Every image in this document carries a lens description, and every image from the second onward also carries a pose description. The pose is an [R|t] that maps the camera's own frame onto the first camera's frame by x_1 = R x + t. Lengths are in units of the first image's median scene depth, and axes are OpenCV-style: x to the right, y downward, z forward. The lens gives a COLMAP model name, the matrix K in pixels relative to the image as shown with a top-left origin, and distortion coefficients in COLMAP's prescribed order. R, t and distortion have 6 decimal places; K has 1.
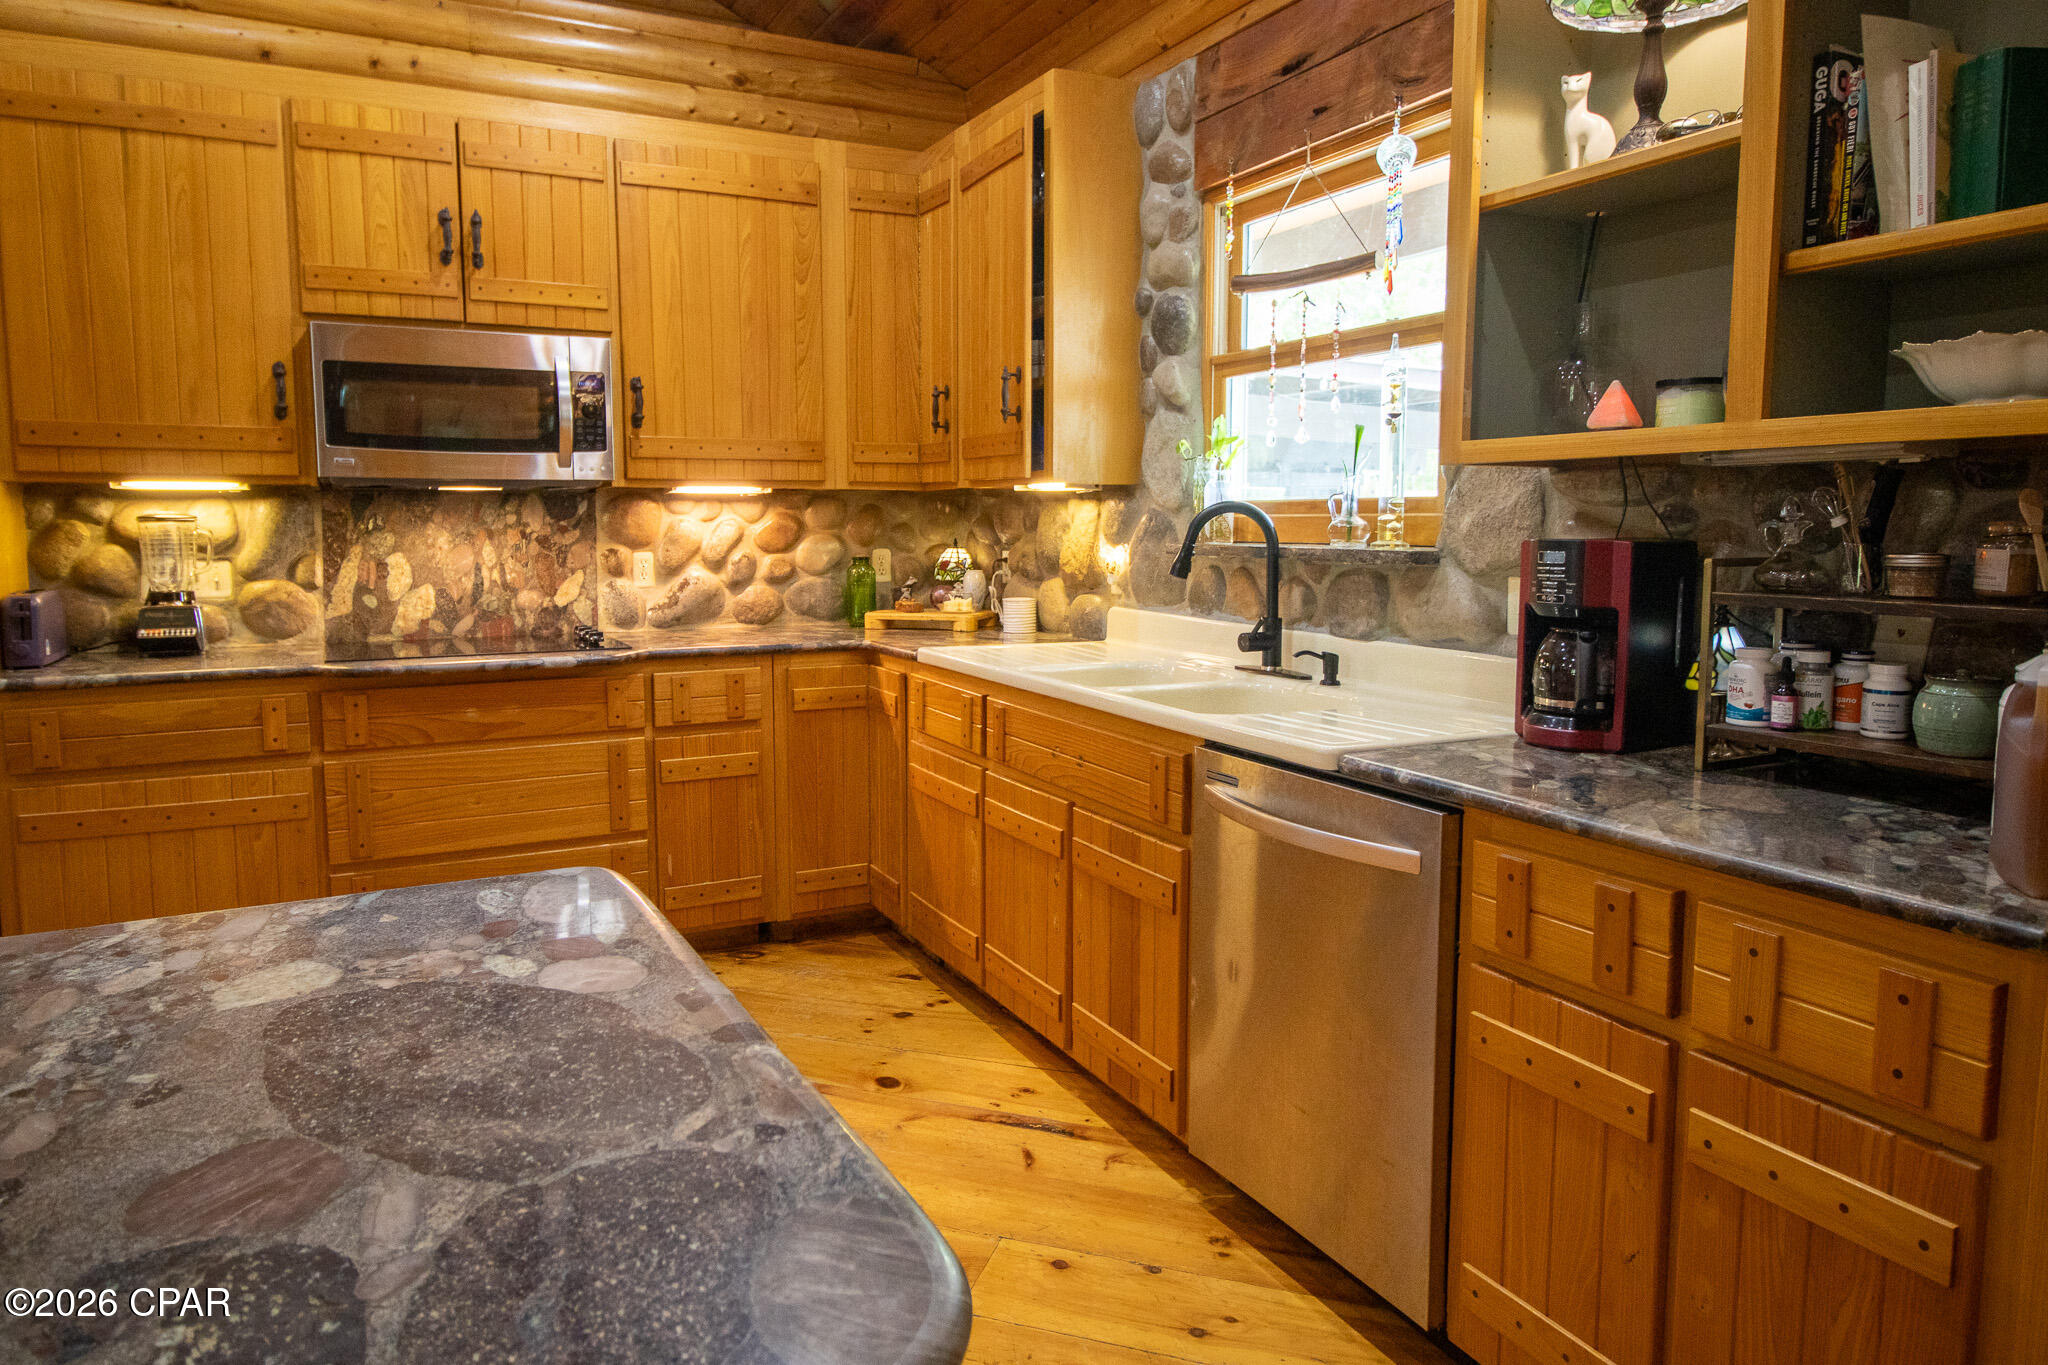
lens RADIAL K [[1295.7, 0, 1001.7], [0, 1295.7, 649.8], [0, 0, 1]] dist [0.005007, -0.002498]
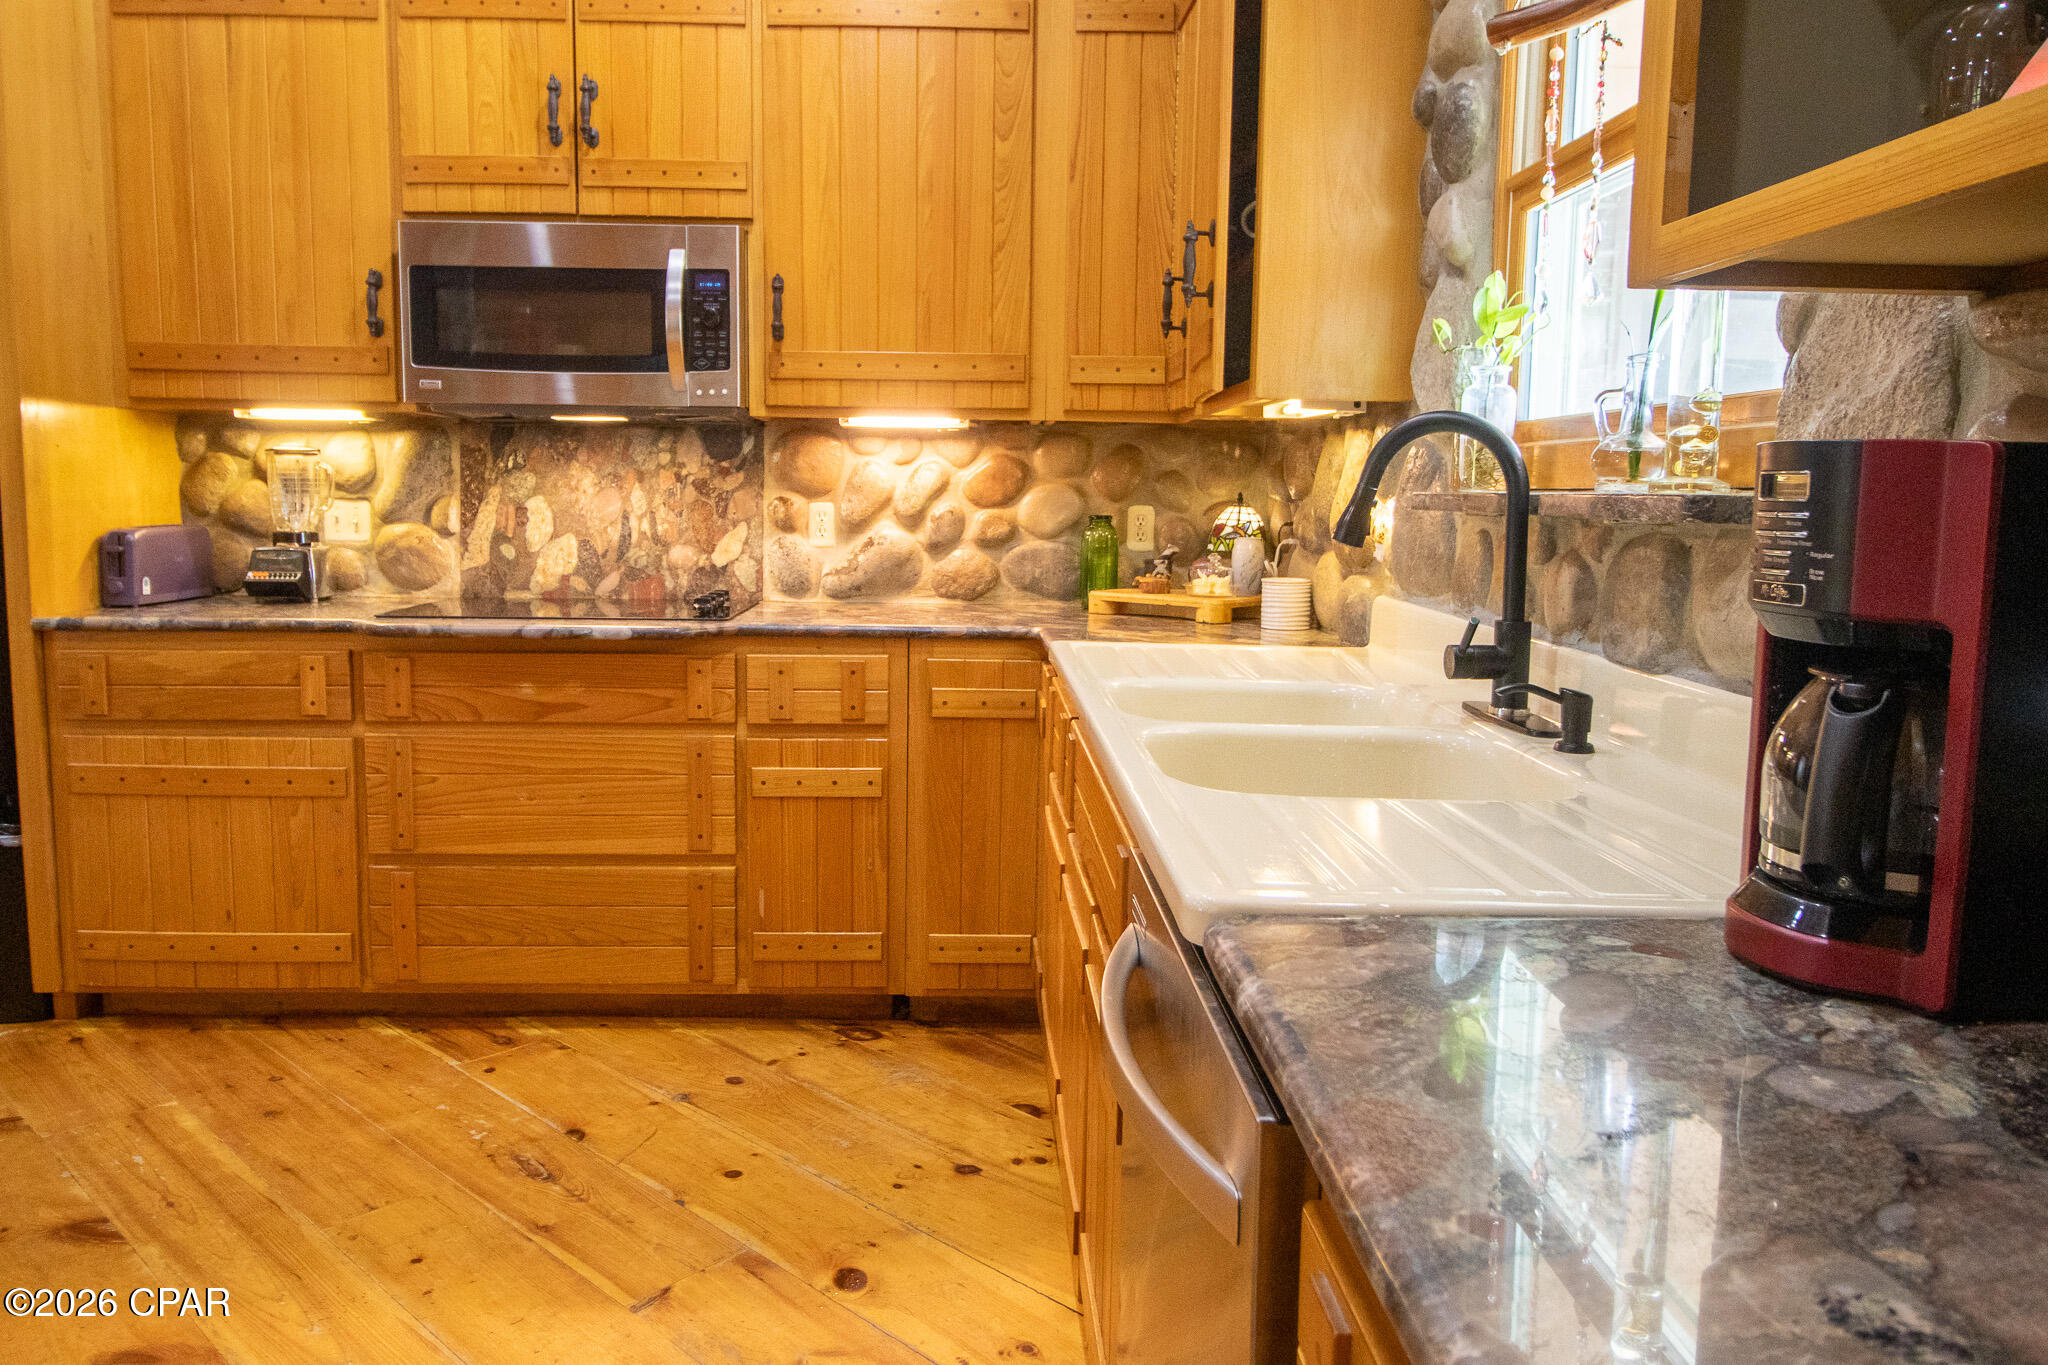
lens RADIAL K [[1436.5, 0, 980.0], [0, 1436.5, 648.4], [0, 0, 1]] dist [0.004166, 0.000410]
pose [[0.902677, 0.059612, -0.426170, 0.217644], [-0.056823, 0.998198, 0.019269, -0.009543], [0.426551, 0.006822, 0.904438, 0.279981]]
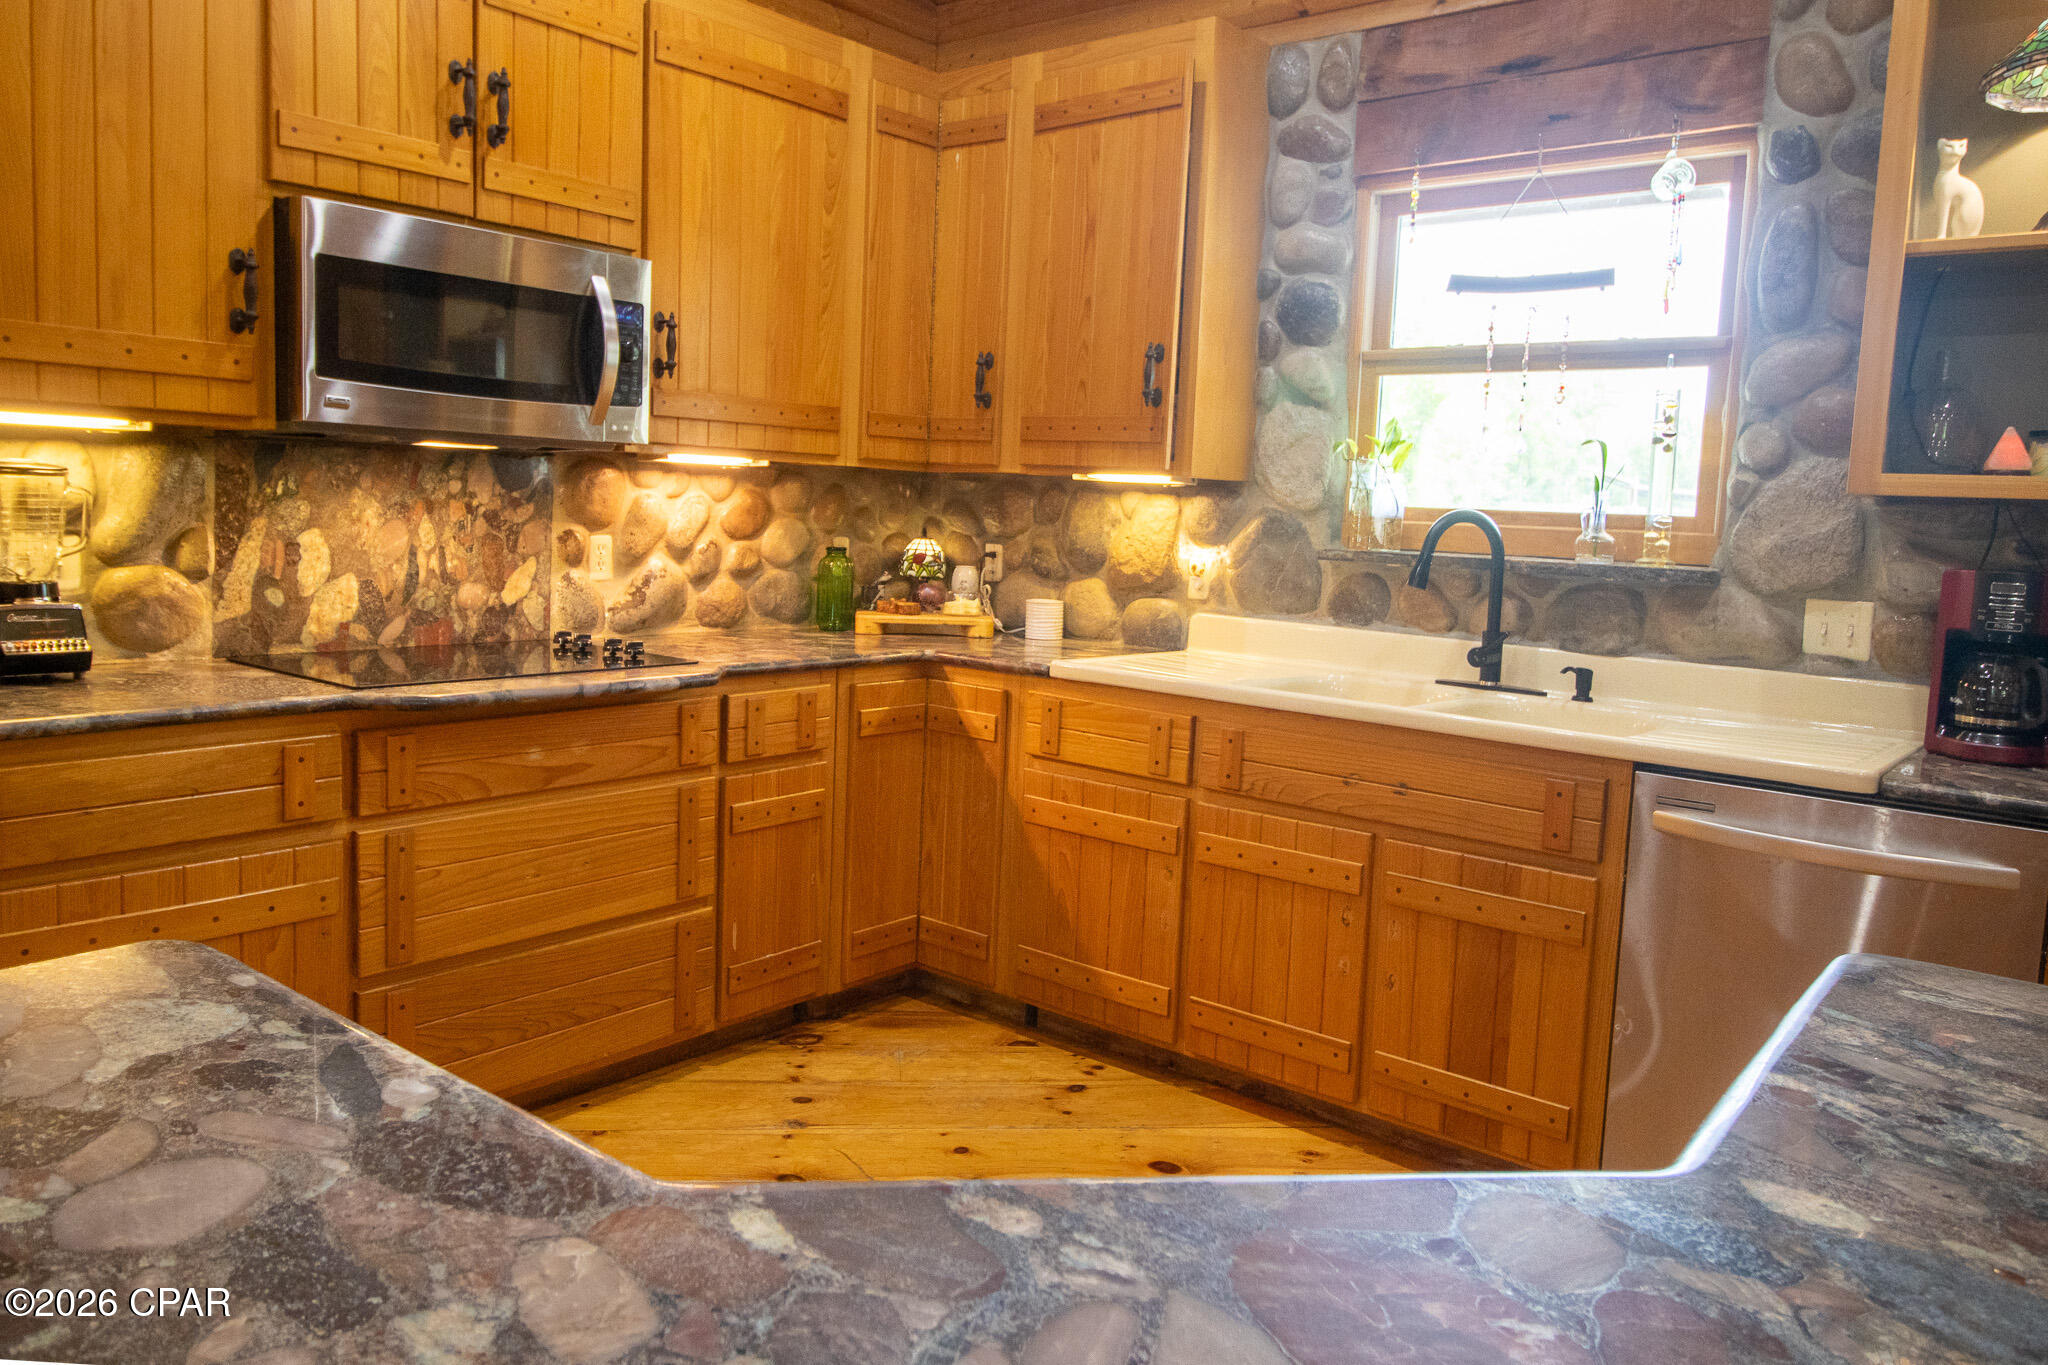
lens RADIAL K [[1441.7, 0, 1007.5], [0, 1441.7, 647.7], [0, 0, 1]] dist [0.003490, -0.005881]
pose [[0.913820, -0.002369, 0.406112, -0.460513], [-0.000640, 0.999973, 0.007273, -0.016547], [-0.406118, -0.006906, 0.913794, 0.131141]]
